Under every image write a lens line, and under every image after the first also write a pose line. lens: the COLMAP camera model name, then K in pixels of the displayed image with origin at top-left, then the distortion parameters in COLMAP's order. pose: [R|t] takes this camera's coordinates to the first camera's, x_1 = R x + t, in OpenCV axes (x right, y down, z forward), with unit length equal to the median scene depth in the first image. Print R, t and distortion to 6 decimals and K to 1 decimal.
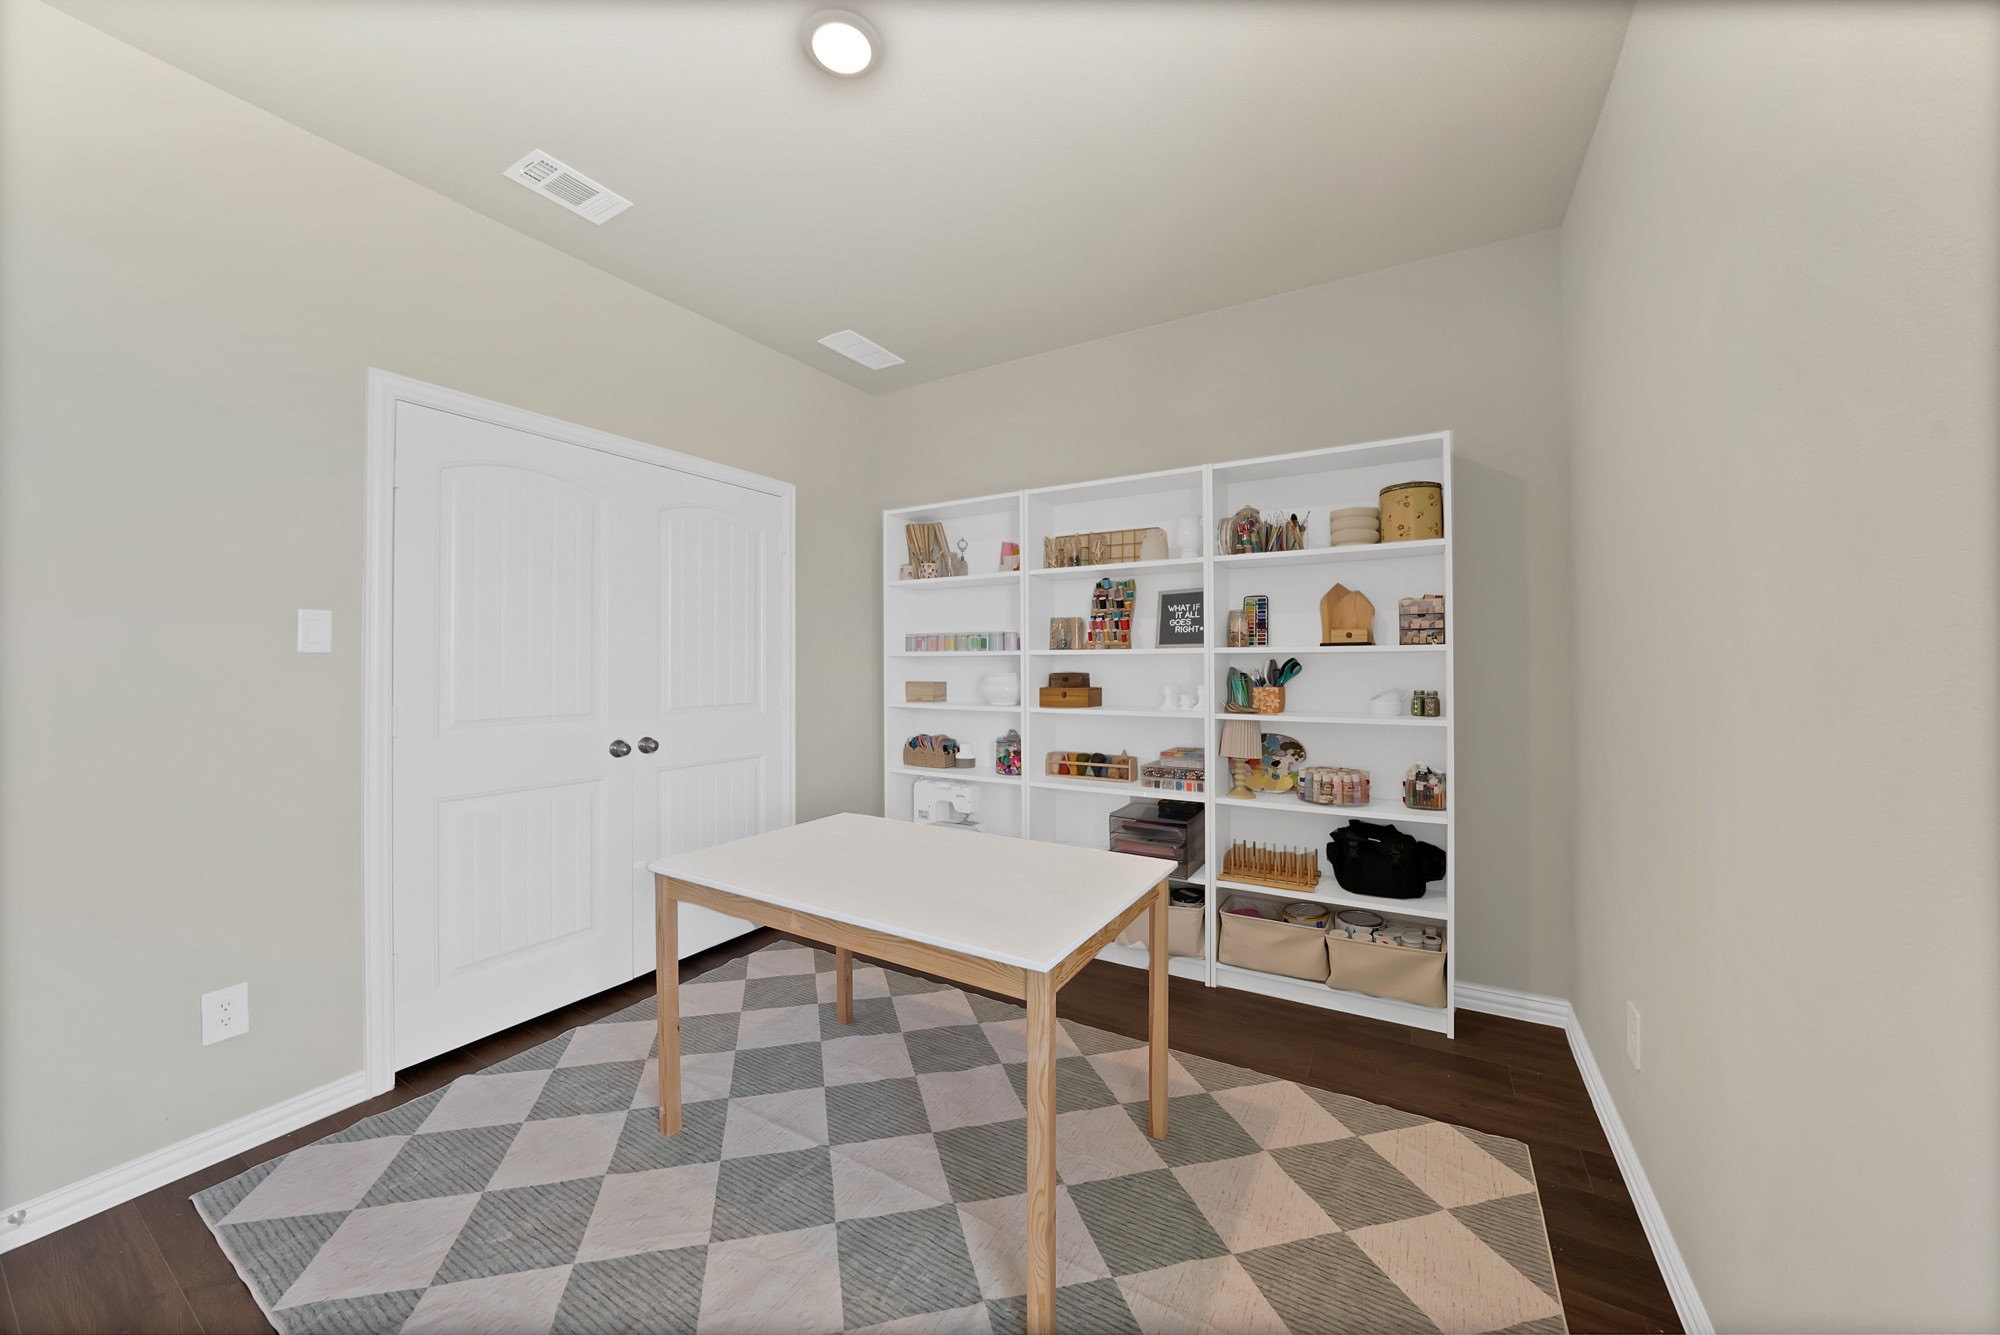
lens RADIAL K [[718.9, 0, 998.9], [0, 718.9, 657.7], [0, 0, 1]] dist [-0.017987, 0.004591]
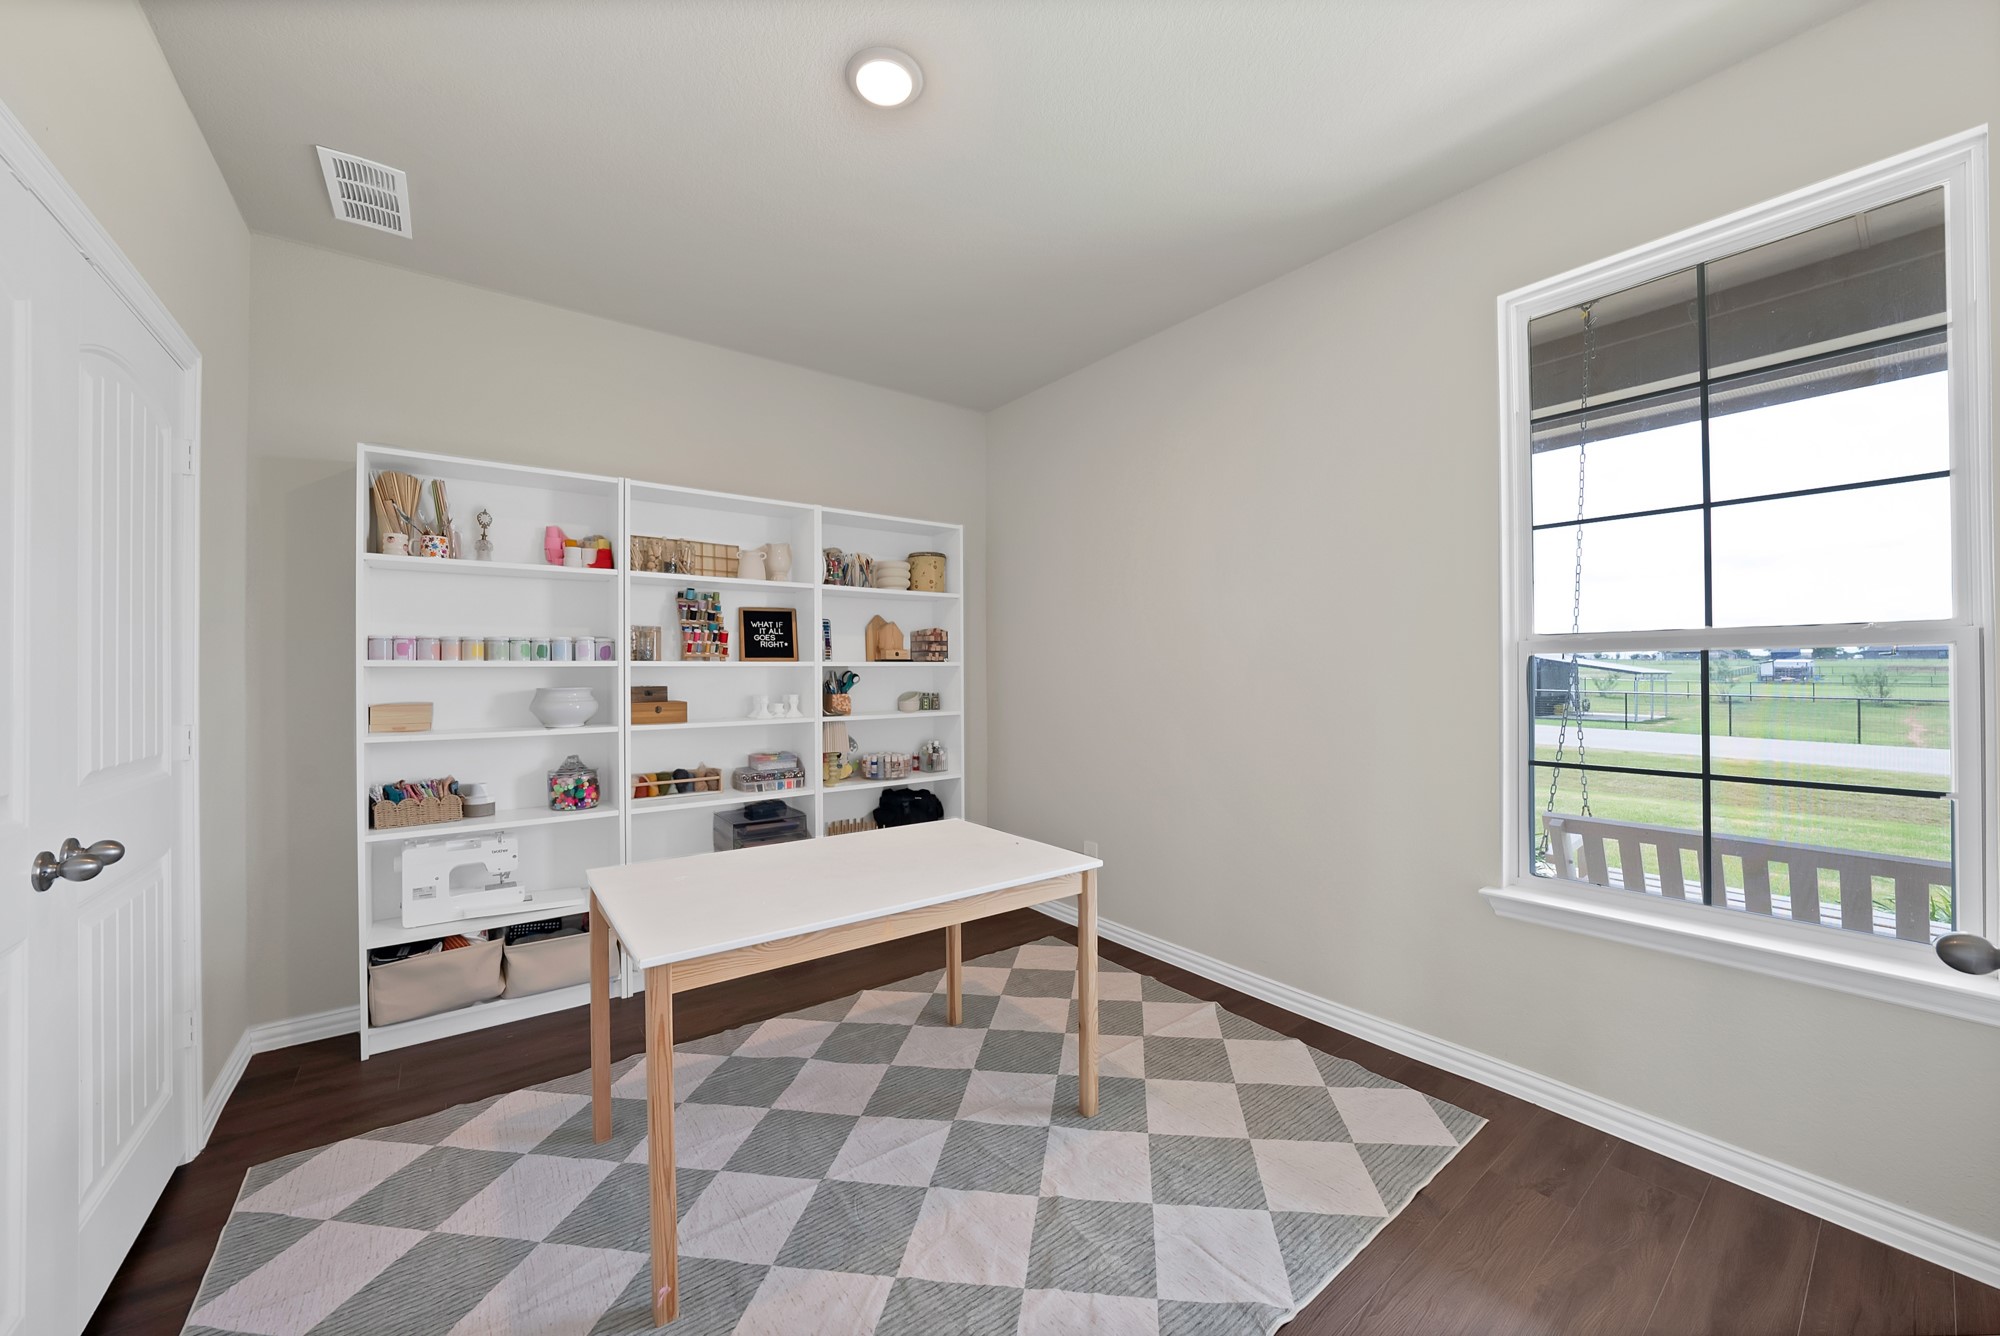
lens RADIAL K [[729.4, 0, 1000.0], [0, 729.4, 668.0], [0, 0, 1]] dist [-0.019653, 0.000006]
pose [[0.374671, 0.004534, 0.927147, -0.623144], [-0.003417, 0.999988, -0.003510, -0.000446], [-0.927152, -0.001853, 0.374682, 0.245346]]
